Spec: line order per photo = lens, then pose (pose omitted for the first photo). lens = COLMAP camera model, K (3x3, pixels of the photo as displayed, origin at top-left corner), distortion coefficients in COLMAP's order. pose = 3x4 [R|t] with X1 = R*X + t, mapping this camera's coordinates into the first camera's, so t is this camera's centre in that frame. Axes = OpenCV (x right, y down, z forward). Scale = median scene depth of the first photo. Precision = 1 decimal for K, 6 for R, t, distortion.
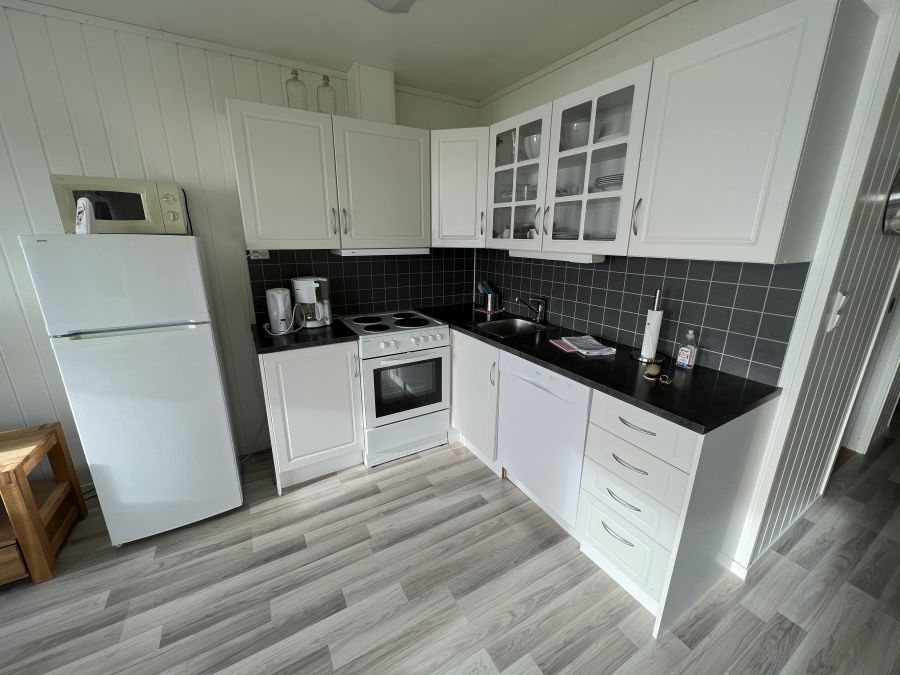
lens RADIAL K [[359.6, 0, 449.7], [0, 359.6, 335.5], [0, 0, 1]] dist [-0.003216, -0.000077]
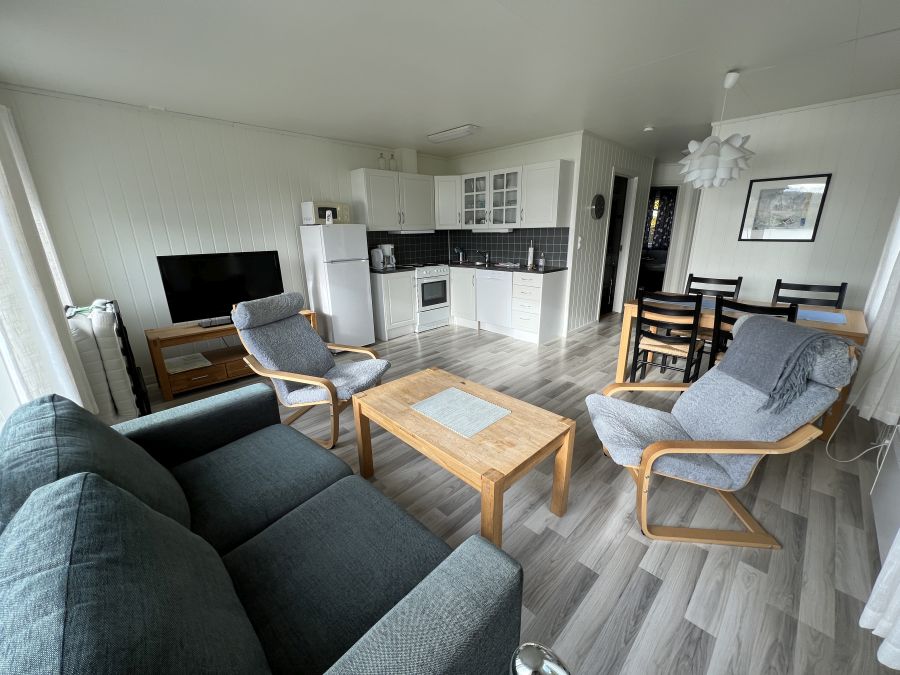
lens RADIAL K [[359.6, 0, 448.6], [0, 359.6, 338.4], [0, 0, 1]] dist [-0.003216, -0.000077]
pose [[0.969750, -0.093010, 0.225686, -0.618372], [0.088379, 0.995618, 0.030563, 0.403594], [-0.227539, -0.009692, 0.973721, -1.310555]]
